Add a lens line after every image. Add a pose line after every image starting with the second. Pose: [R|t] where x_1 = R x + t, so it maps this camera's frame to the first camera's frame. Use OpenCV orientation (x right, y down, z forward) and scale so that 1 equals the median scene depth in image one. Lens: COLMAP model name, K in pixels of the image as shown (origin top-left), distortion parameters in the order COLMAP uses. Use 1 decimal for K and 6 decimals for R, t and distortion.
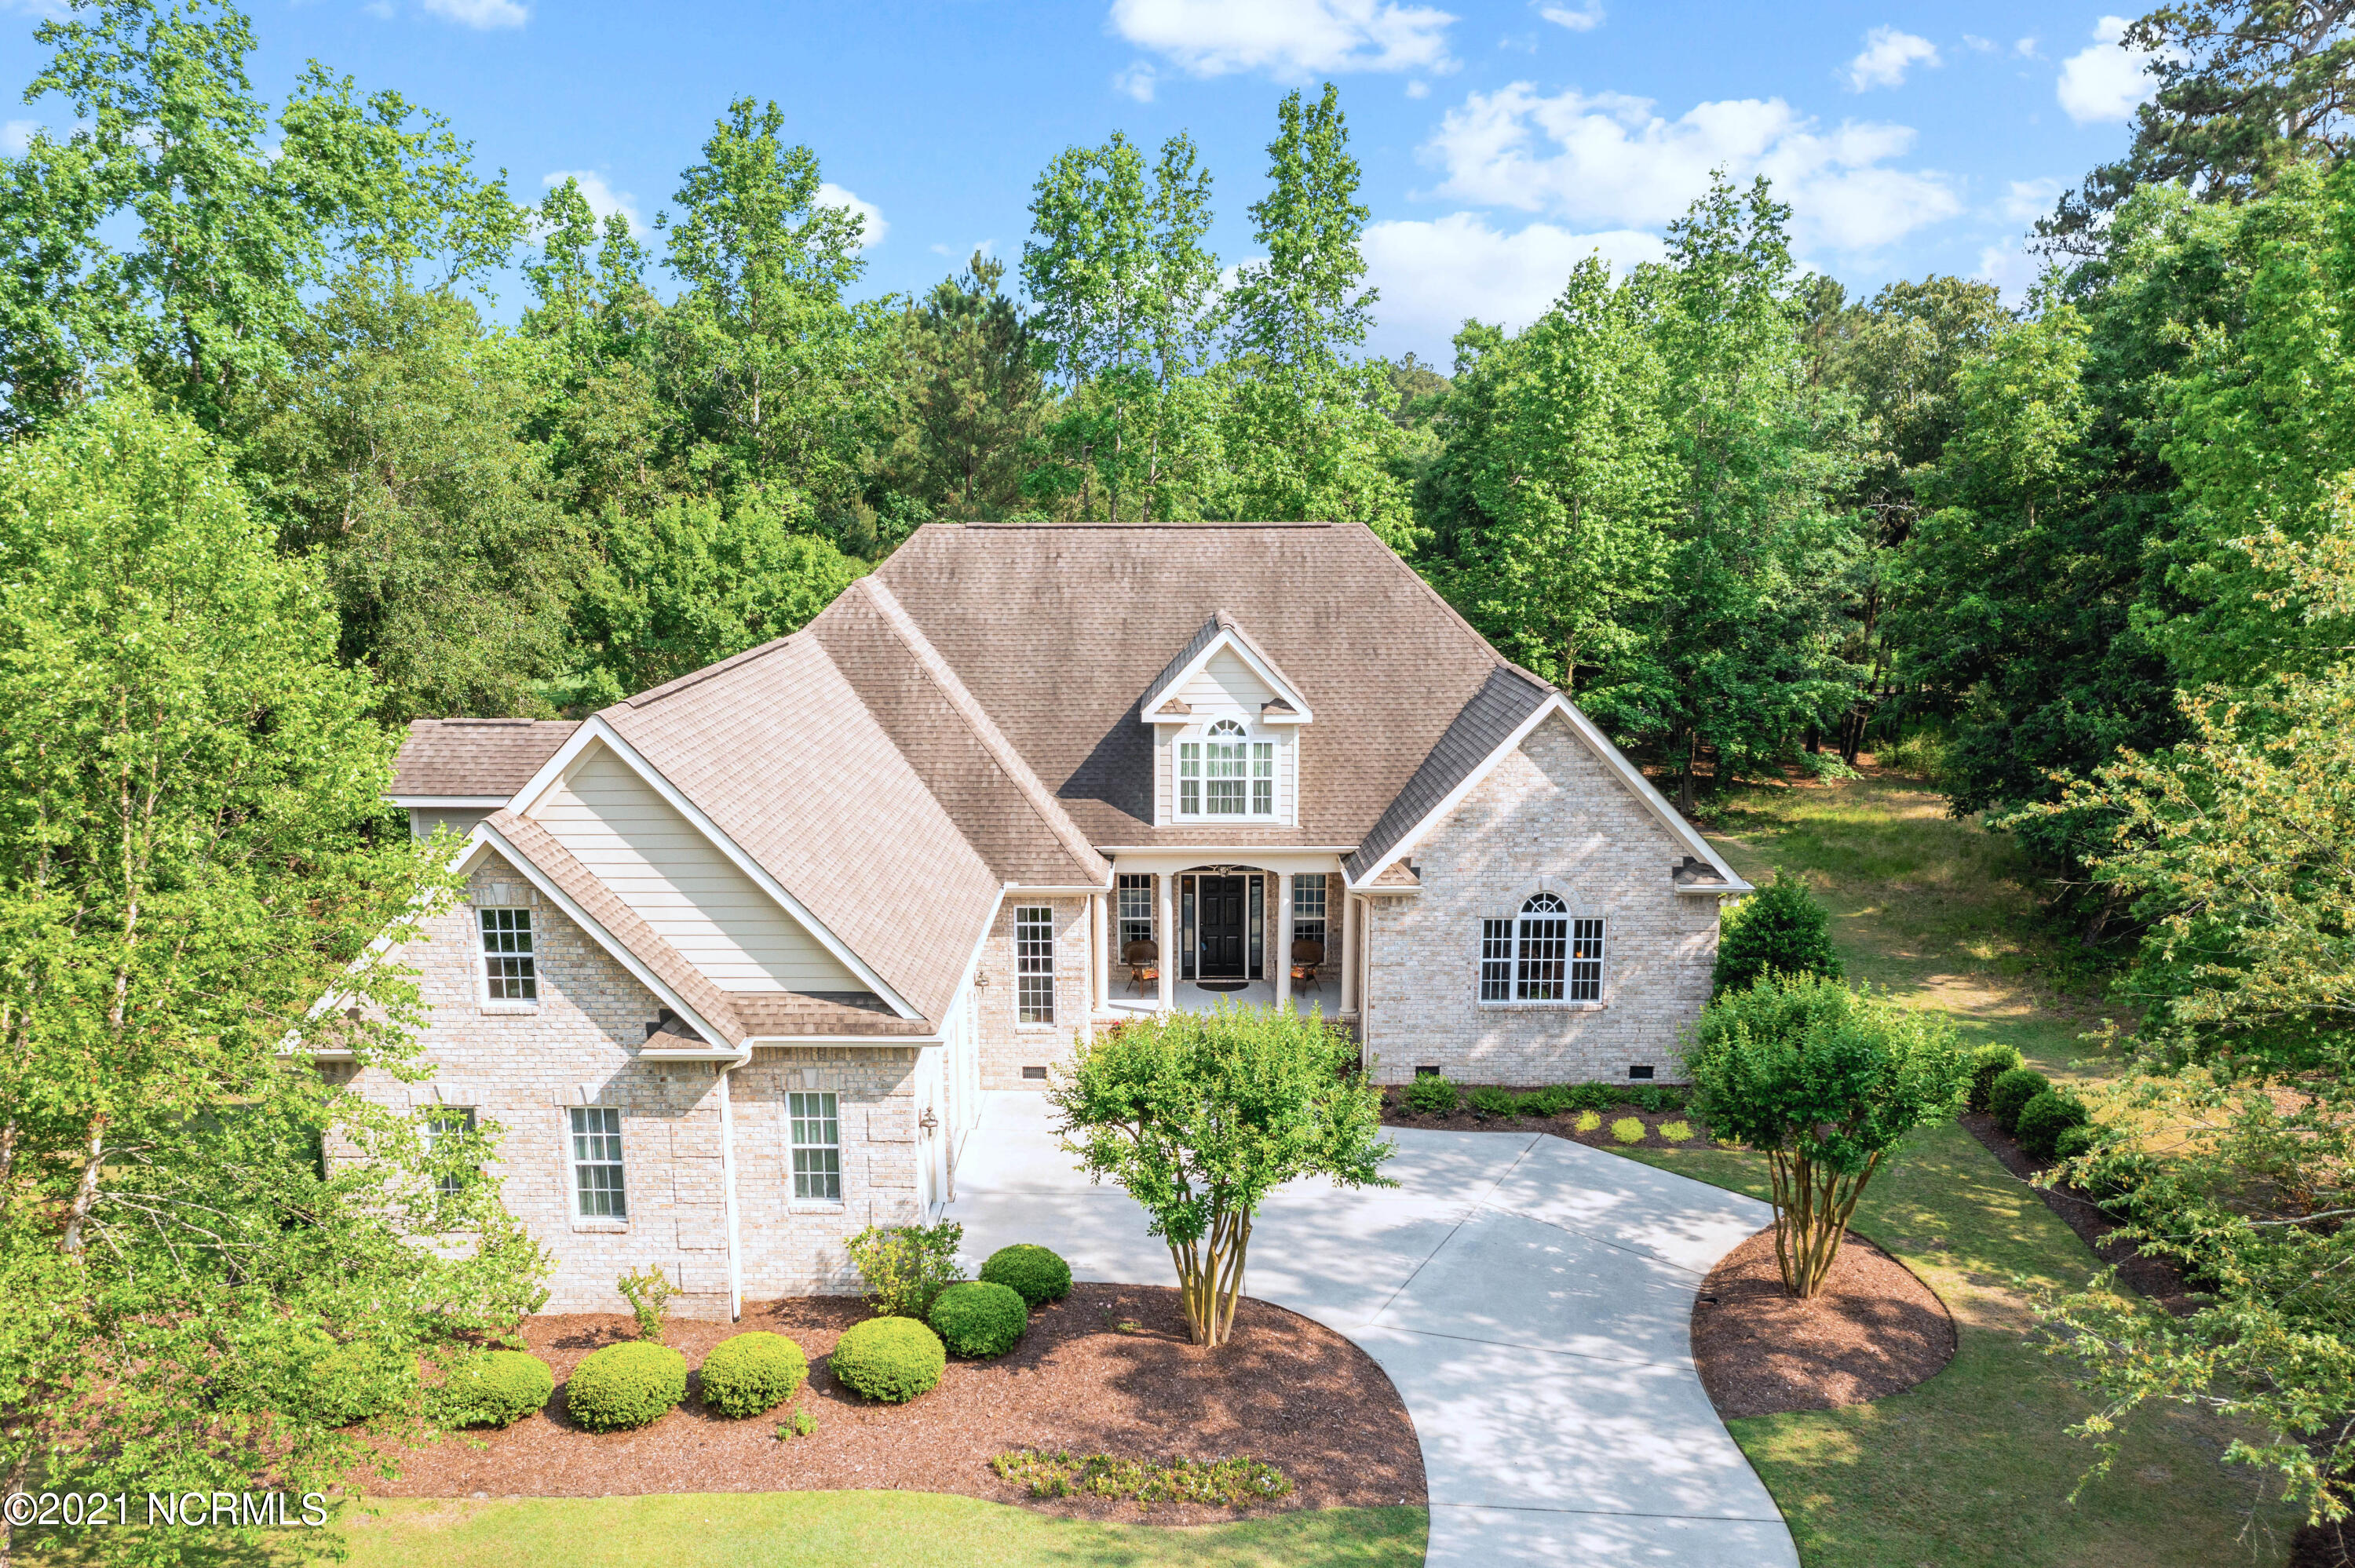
lens RADIAL K [[1913.2, 0, 1171.1], [0, 1913.2, 944.6], [0, 0, 1]] dist [-0.002830, -0.011409]
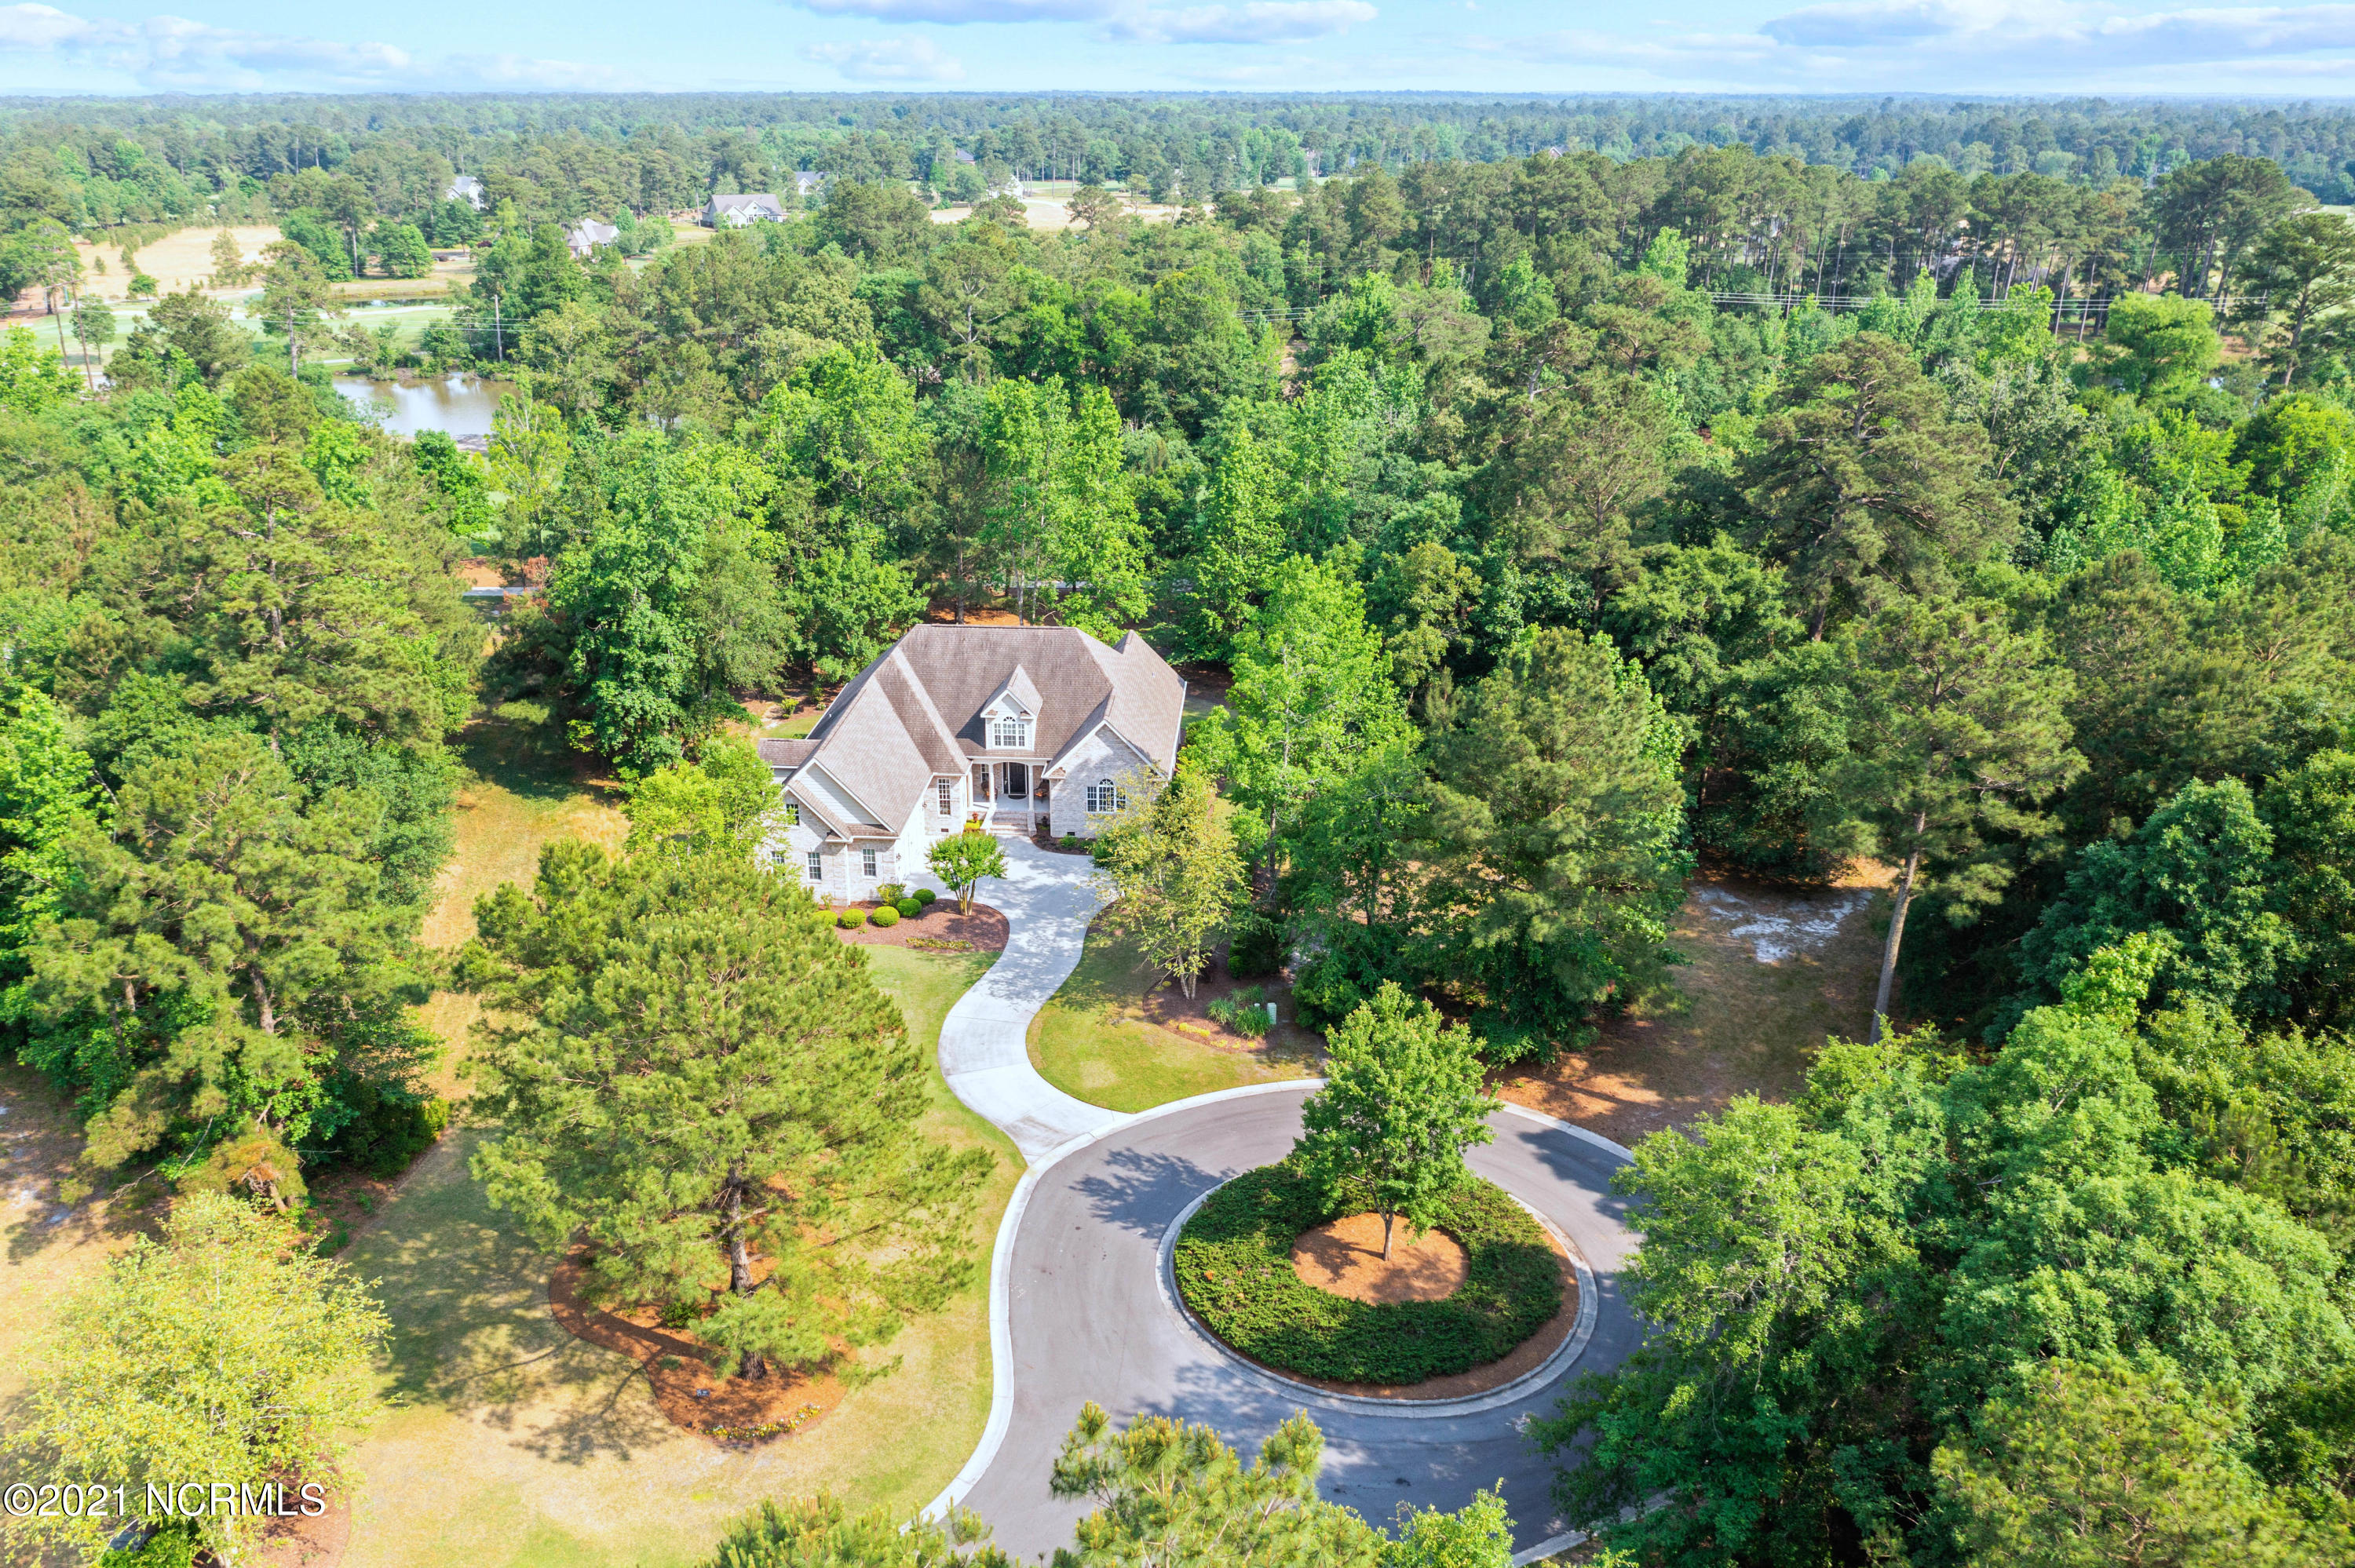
lens RADIAL K [[1860.4, 0, 1180.6], [0, 1860.4, 814.2], [0, 0, 1]] dist [-0.004951, -0.011456]
pose [[0.998468, 0.025046, -0.049332, 0.456574], [-0.018096, 0.990460, 0.136607, -0.376836], [0.052283, -0.135505, 0.989396, -1.952412]]
